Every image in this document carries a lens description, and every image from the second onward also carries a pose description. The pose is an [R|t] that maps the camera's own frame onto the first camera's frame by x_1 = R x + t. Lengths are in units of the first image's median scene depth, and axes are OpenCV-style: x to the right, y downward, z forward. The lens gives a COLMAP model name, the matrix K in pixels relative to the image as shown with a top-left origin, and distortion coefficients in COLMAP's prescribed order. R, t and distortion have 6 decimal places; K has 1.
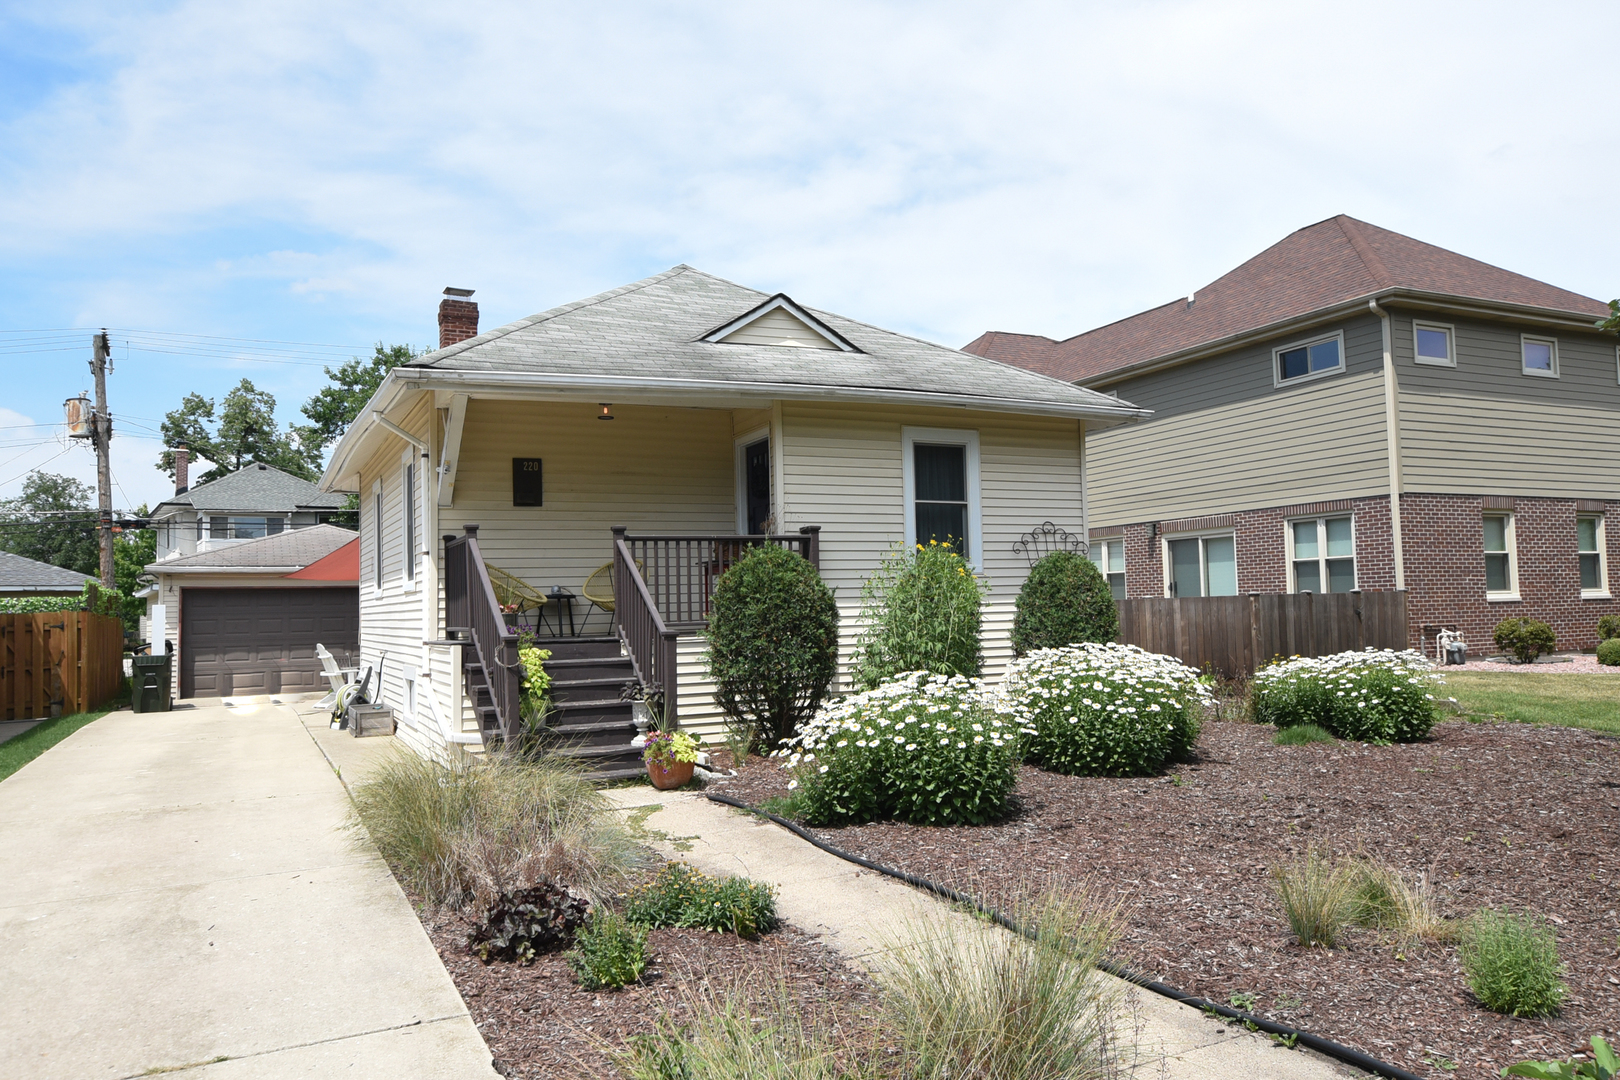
lens RADIAL K [[1133.4, 0, 805.7], [0, 1133.4, 525.8], [0, 0, 1]] dist [-0.003022, 0.004887]
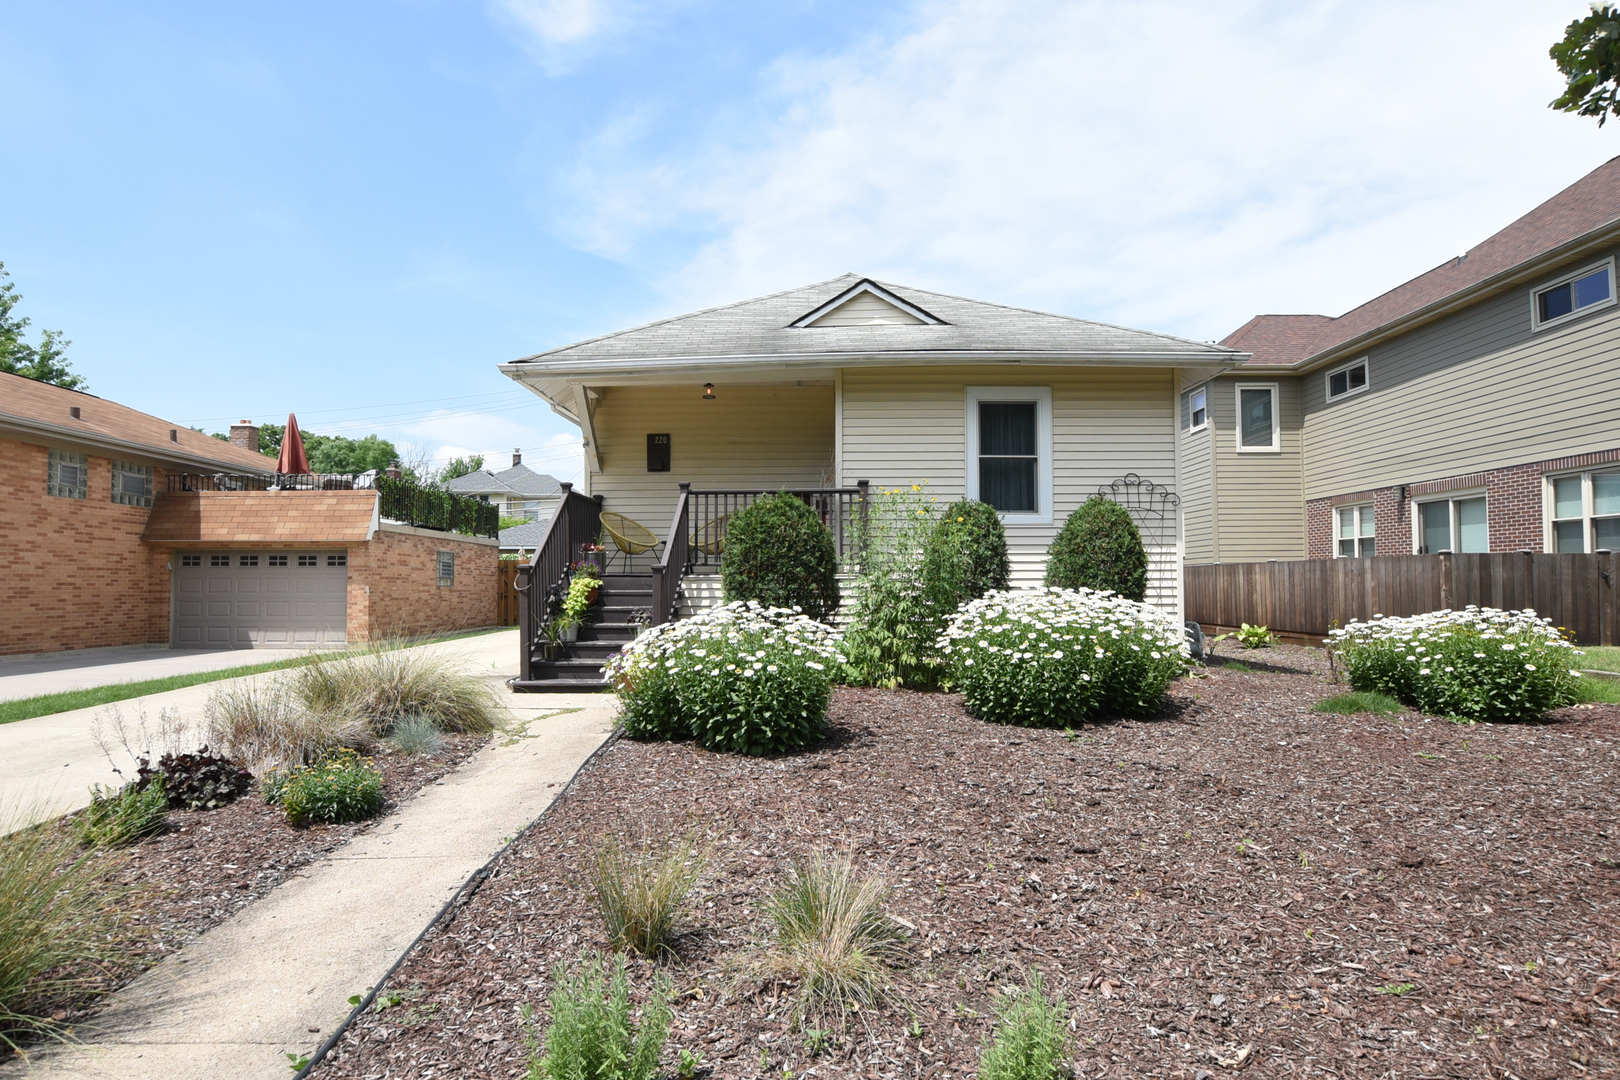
lens RADIAL K [[826.8, 0, 814.5], [0, 826.8, 547.3], [0, 0, 1]] dist [-0.025347, 0.000832]
pose [[0.890086, 0.005316, -0.455762, 0.306051], [0.011934, 0.999317, 0.034961, 0.034076], [0.455637, -0.036558, 0.889415, 0.228063]]
